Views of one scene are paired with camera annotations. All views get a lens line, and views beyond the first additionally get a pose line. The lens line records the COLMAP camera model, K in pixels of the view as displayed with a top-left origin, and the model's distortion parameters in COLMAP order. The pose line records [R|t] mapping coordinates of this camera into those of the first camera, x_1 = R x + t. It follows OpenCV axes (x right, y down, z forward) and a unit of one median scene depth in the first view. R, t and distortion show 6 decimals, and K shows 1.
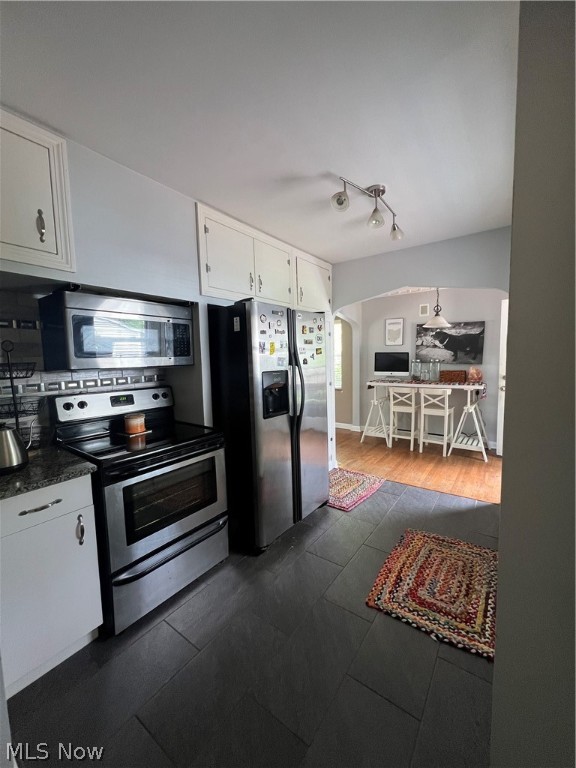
lens RADIAL K [[305.9, 0, 290.2], [0, 305.9, 382.5], [0, 0, 1]] dist [-0.005080, 0.000286]
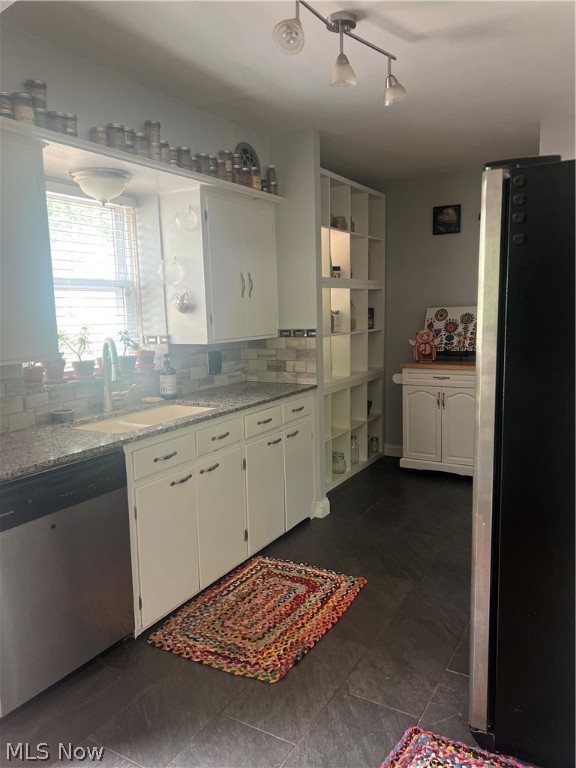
lens RADIAL K [[572.0, 0, 288.4], [0, 572.0, 386.9], [0, 0, 1]] dist [0.064872, -0.080432]
pose [[-0.994254, 0.062874, -0.086632, 0.307127], [0.041751, 0.973002, 0.226989, -0.122630], [0.098564, 0.222068, -0.970037, 1.299642]]
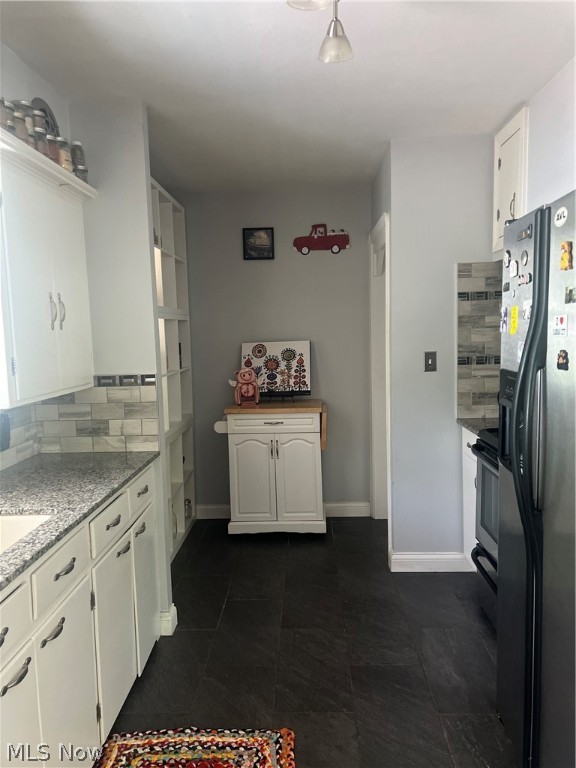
lens RADIAL K [[572.0, 0, 288.4], [0, 572.0, 386.9], [0, 0, 1]] dist [0.064872, -0.080432]
pose [[-0.827923, 0.101721, -0.551540, 0.440361], [-0.002307, 0.982788, 0.184720, -0.108970], [0.560837, 0.154206, -0.813438, 0.967473]]
